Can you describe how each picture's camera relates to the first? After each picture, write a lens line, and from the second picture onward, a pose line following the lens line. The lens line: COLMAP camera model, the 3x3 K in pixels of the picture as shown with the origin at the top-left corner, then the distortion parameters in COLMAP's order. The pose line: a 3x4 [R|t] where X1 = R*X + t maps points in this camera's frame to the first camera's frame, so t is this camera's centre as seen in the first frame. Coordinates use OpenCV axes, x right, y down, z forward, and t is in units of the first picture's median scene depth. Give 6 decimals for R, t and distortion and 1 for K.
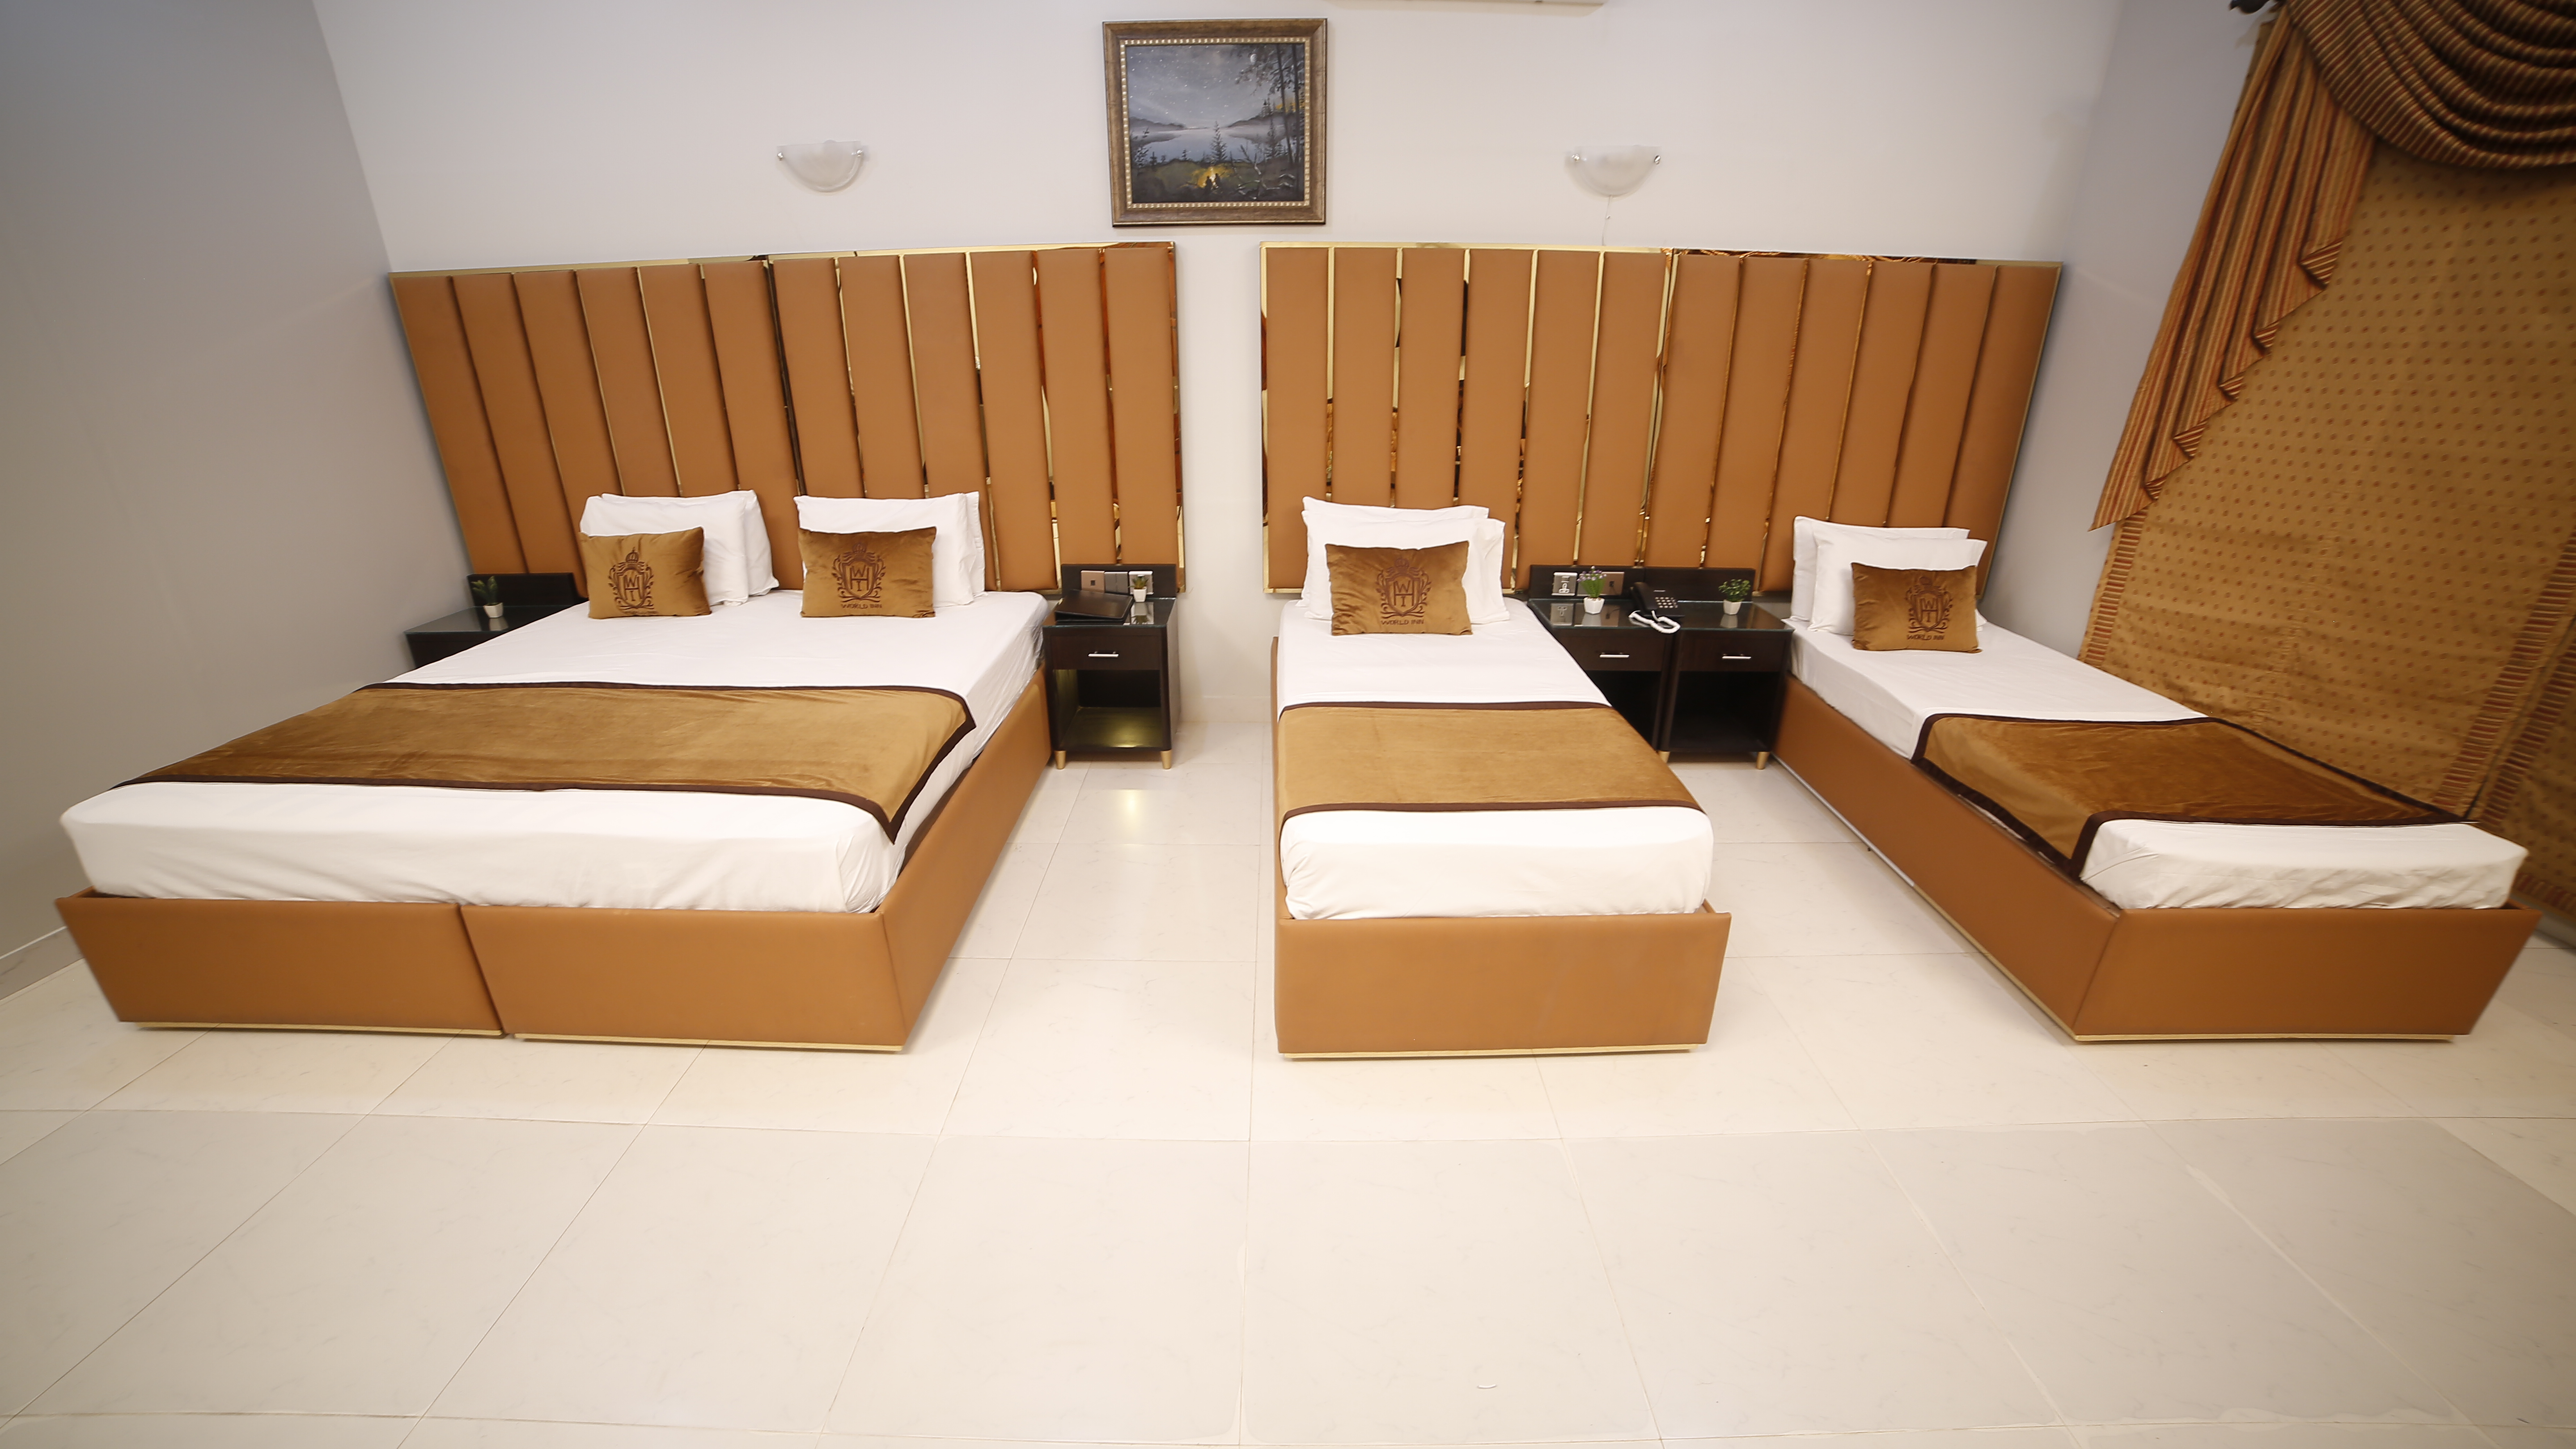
lens RADIAL K [[1041.9, 0, 1264.1], [0, 1041.9, 728.2], [0, 0, 1]] dist [-0.069711, 0.010374]
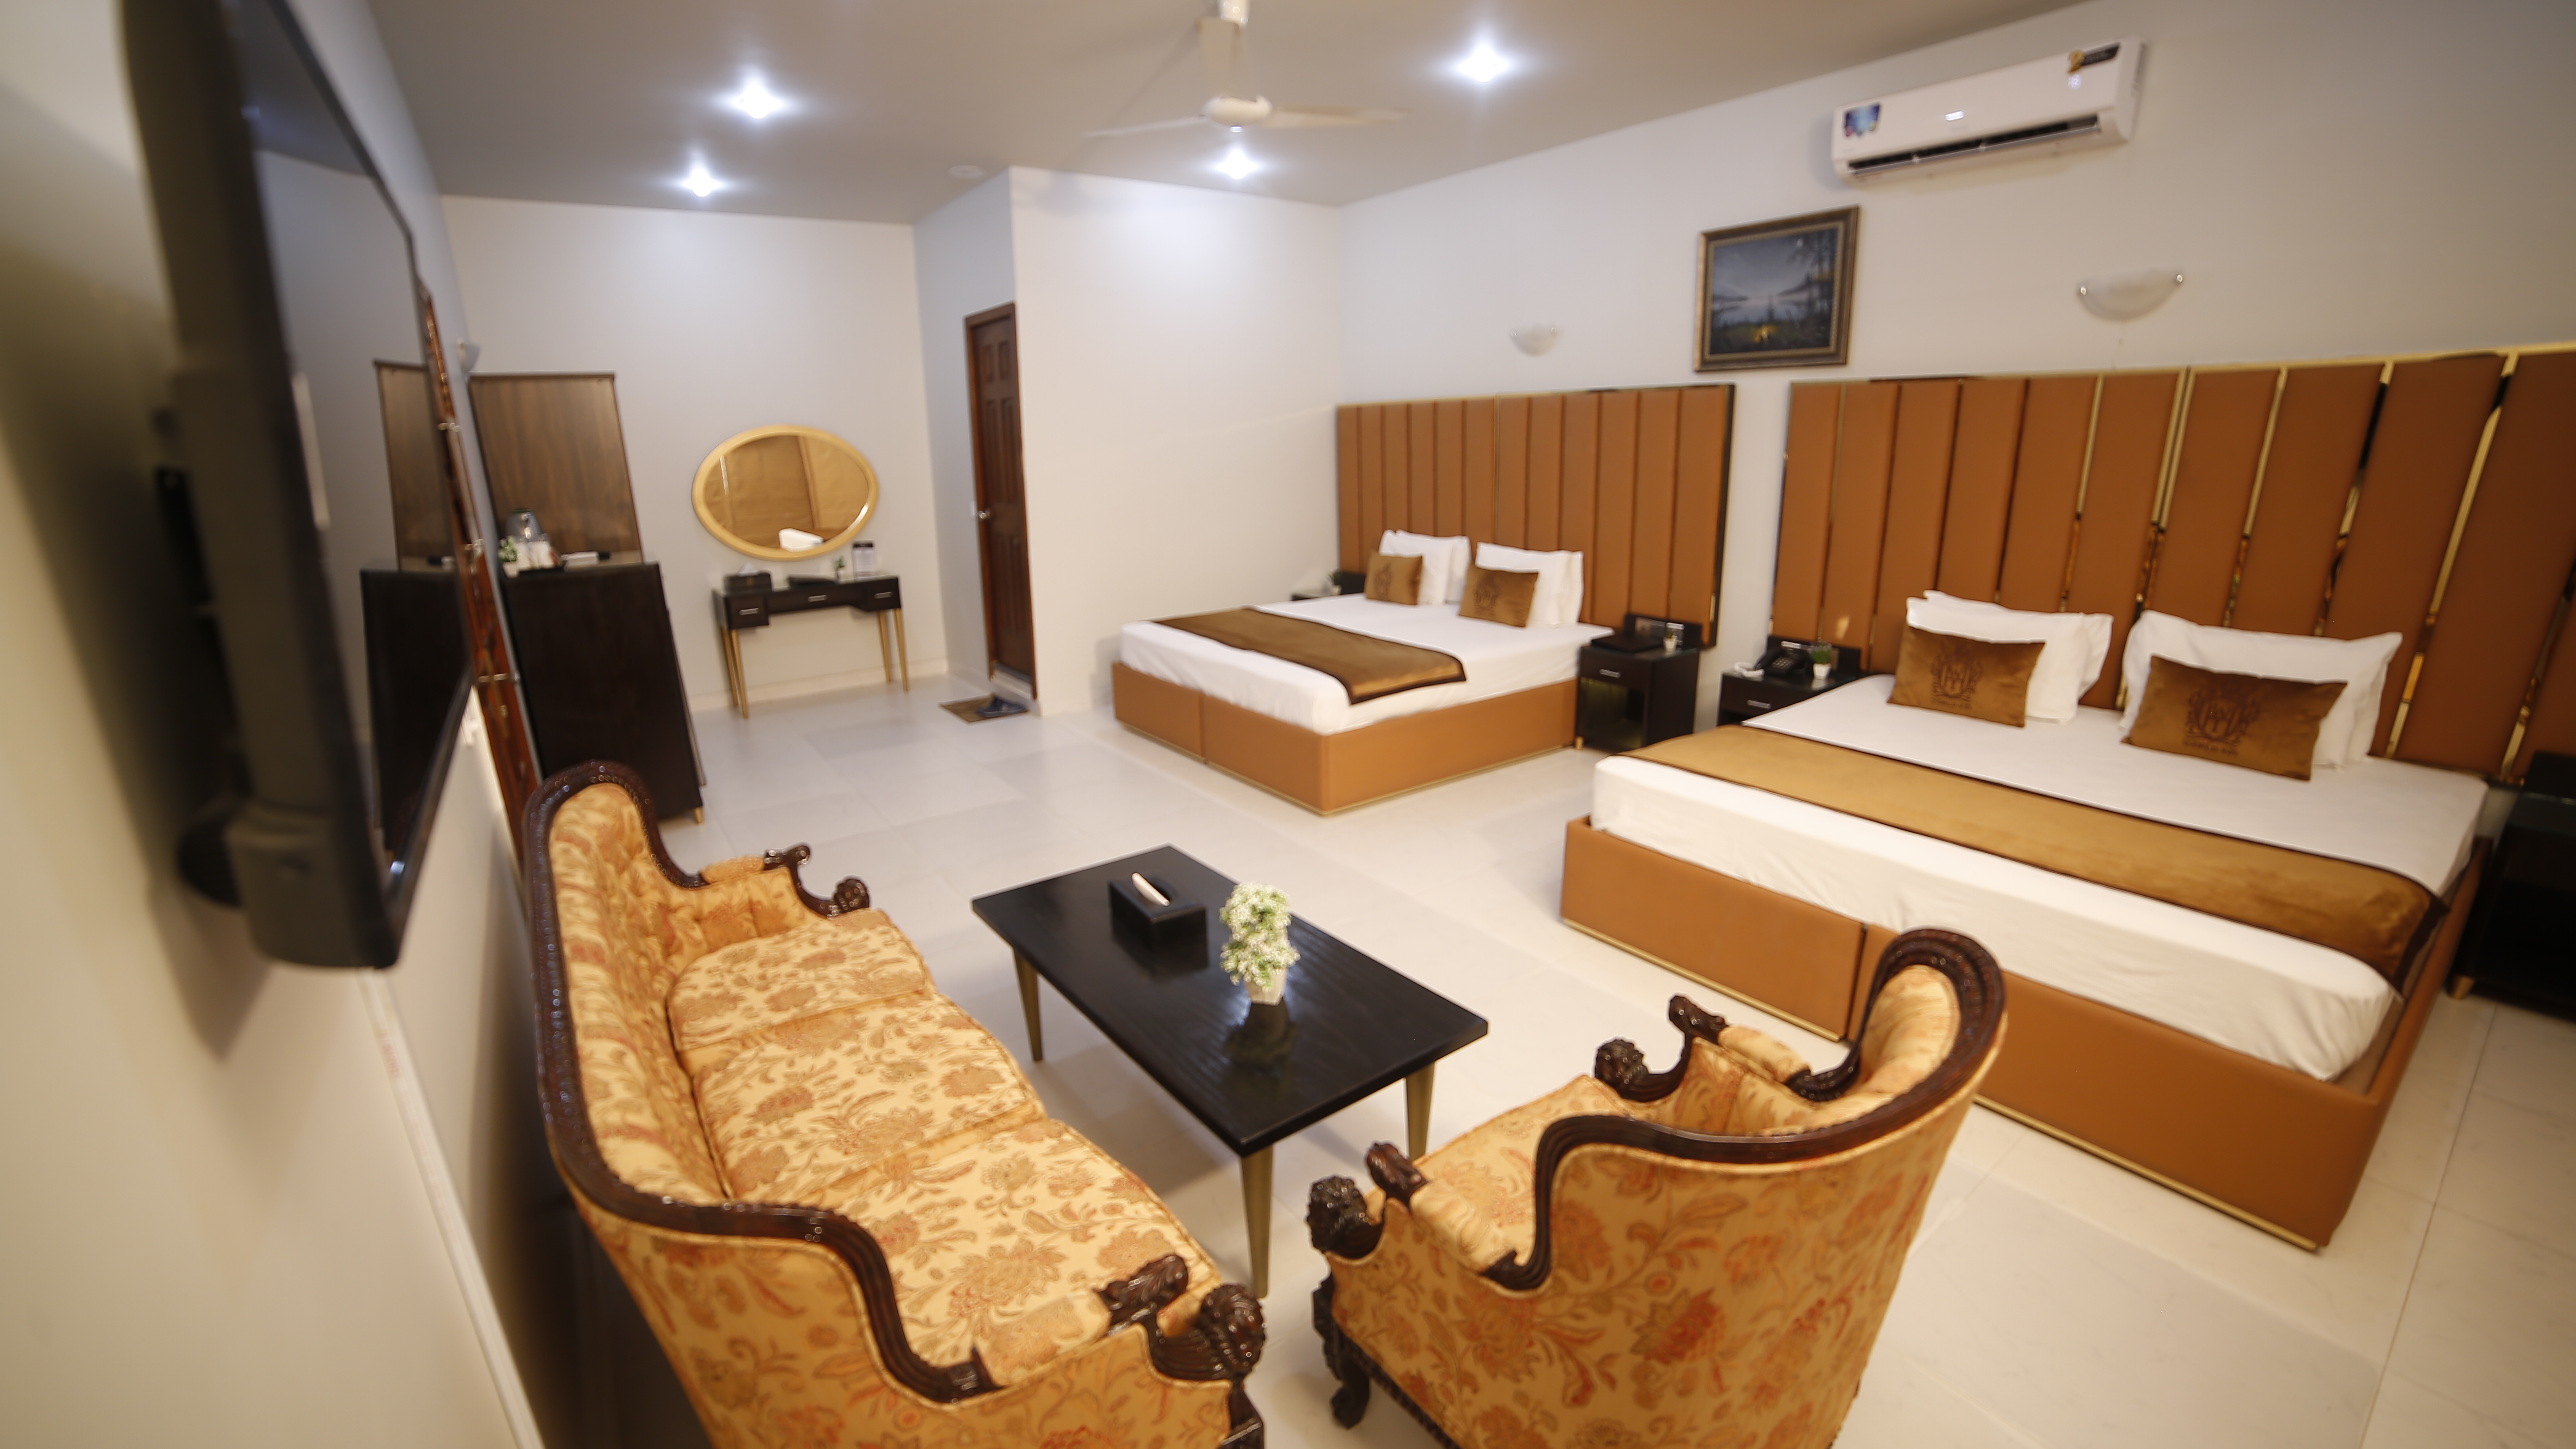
lens RADIAL K [[1041.9, 0, 1284.3], [0, 1041.9, 726.3], [0, 0, 1]] dist [-0.069711, 0.010374]
pose [[0.590371, 0.206665, -0.780226, 0.732491], [-0.291525, 0.956006, 0.032639, 0.086043], [0.752646, 0.208186, 0.624646, -0.186891]]
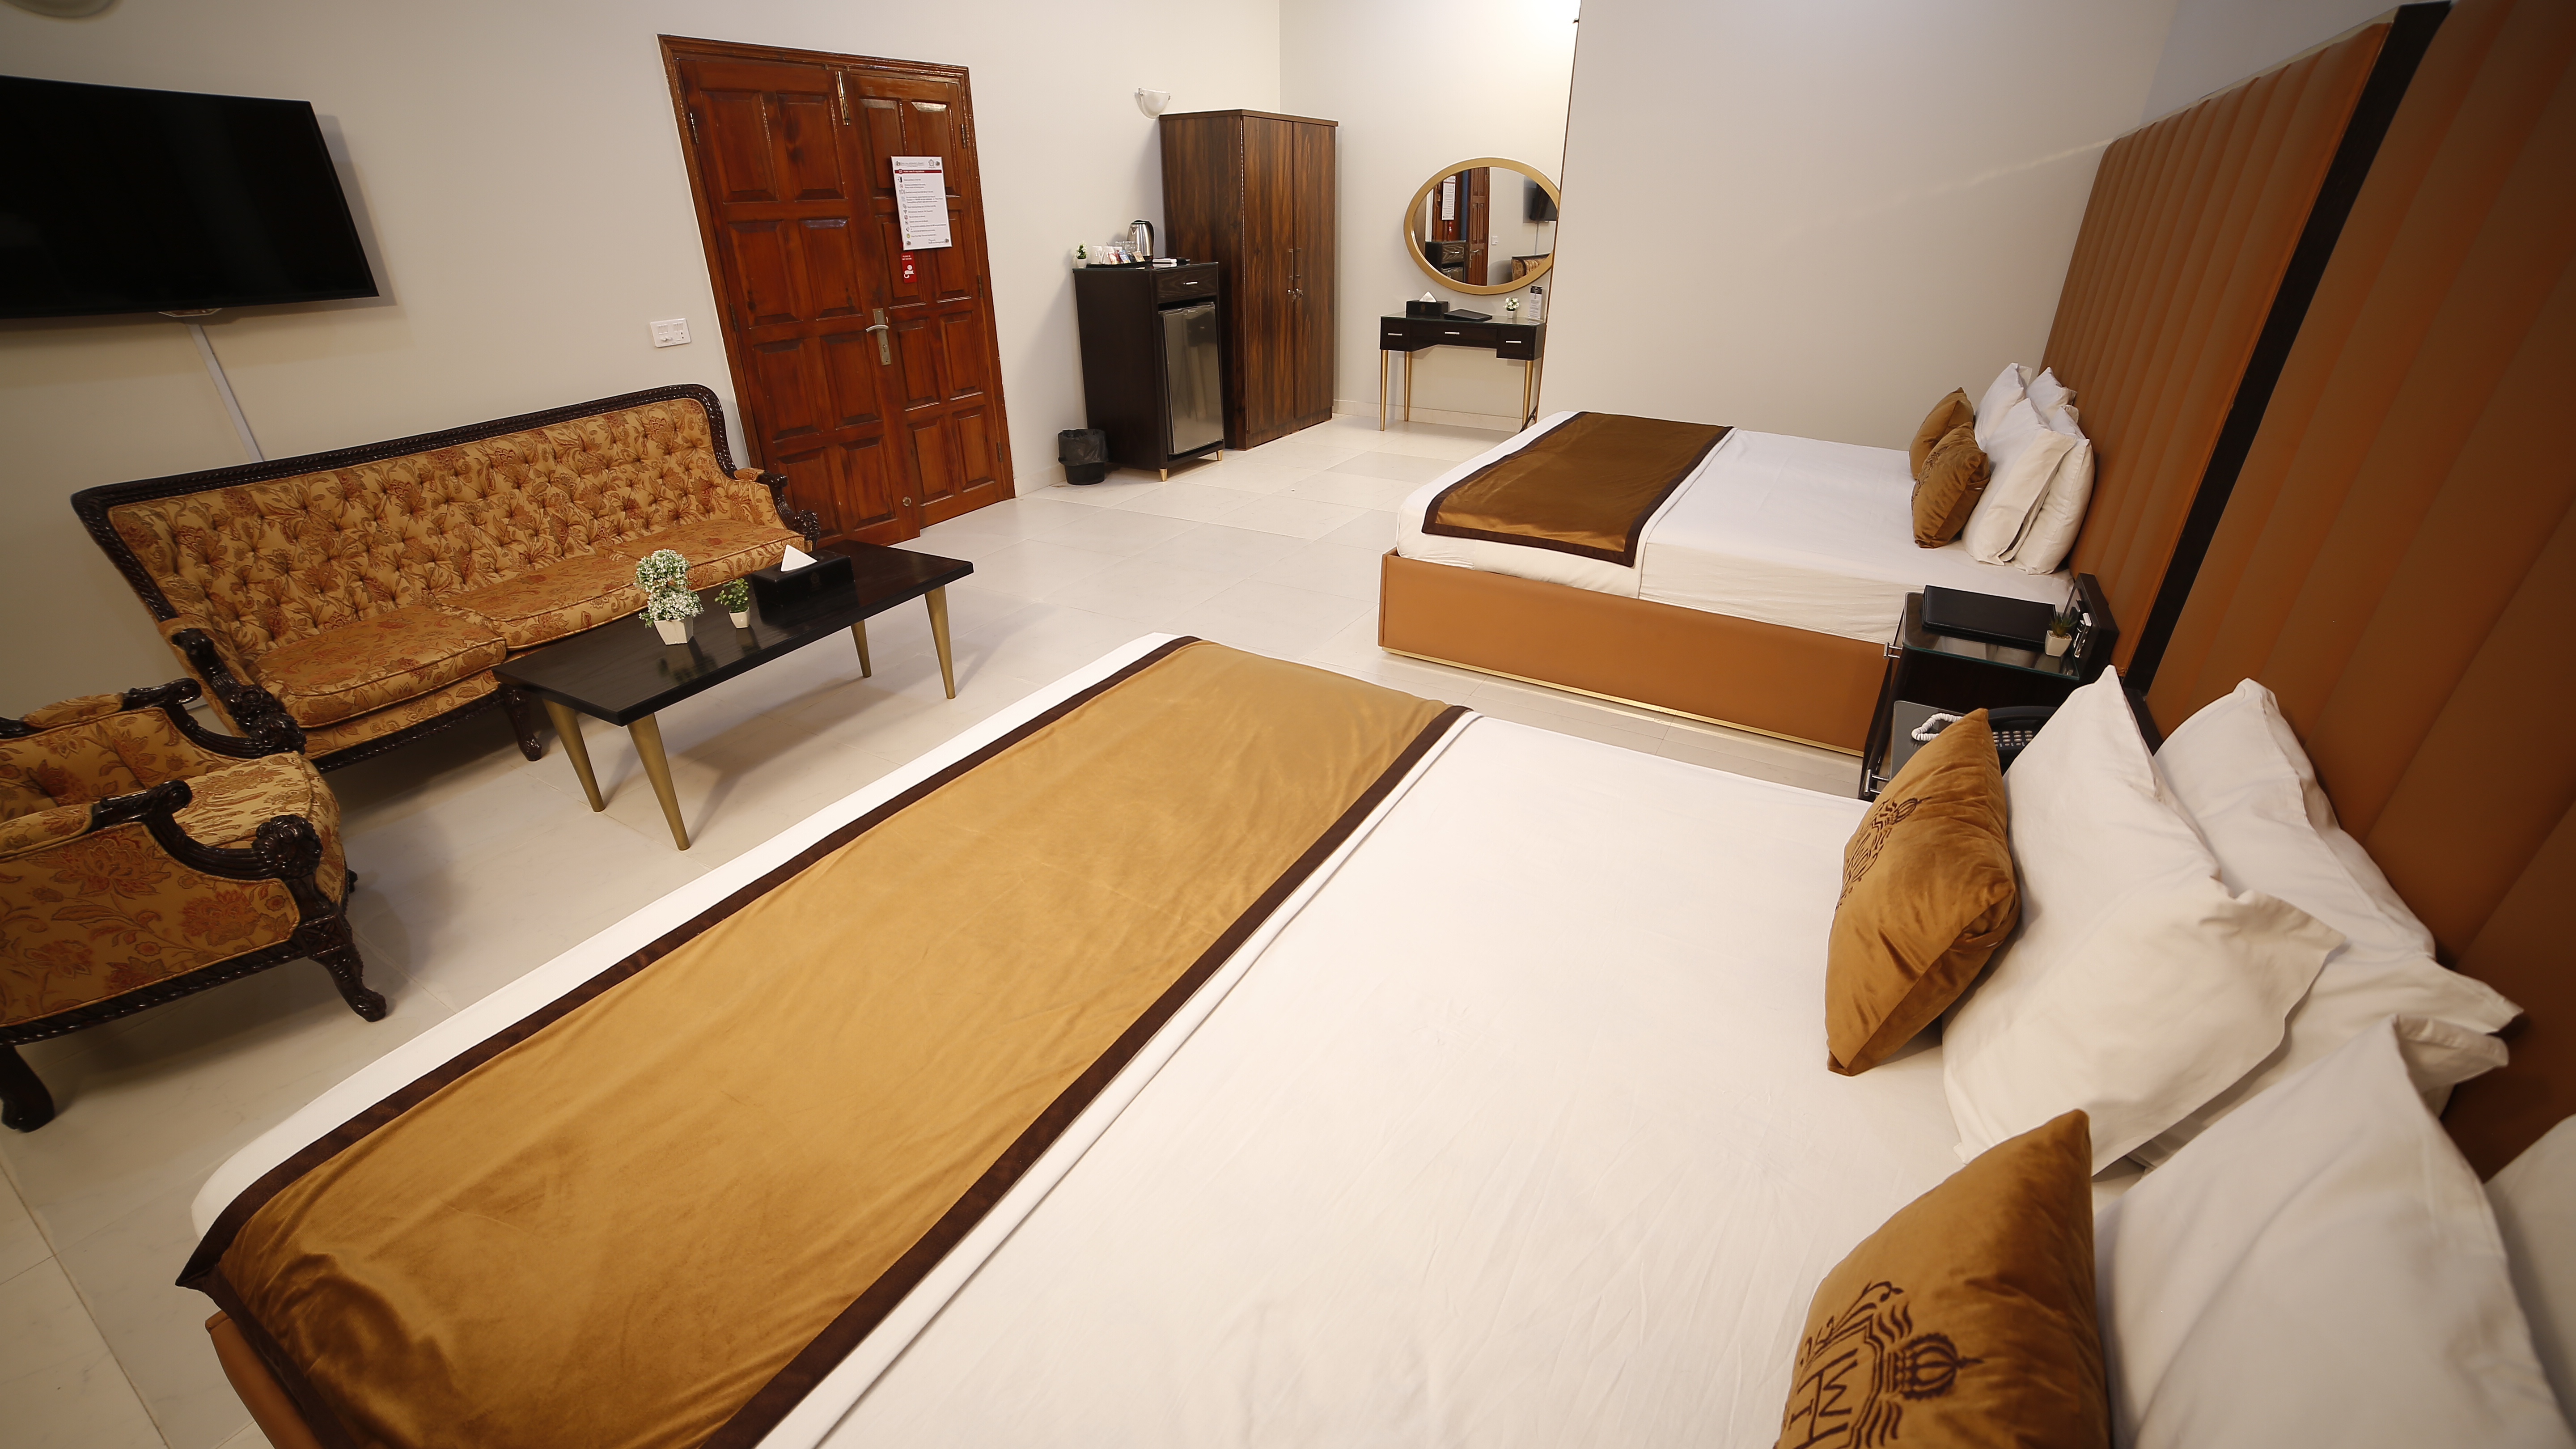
lens RADIAL K [[1041.9, 0, 1292.3], [0, 1041.9, 735.1], [0, 0, 1]] dist [-0.069711, 0.010374]
pose [[-0.494773, 0.410516, -0.765948, 0.637050], [-0.307443, 0.741703, 0.596117, -0.330932], [0.812822, 0.530428, -0.240764, 0.933383]]
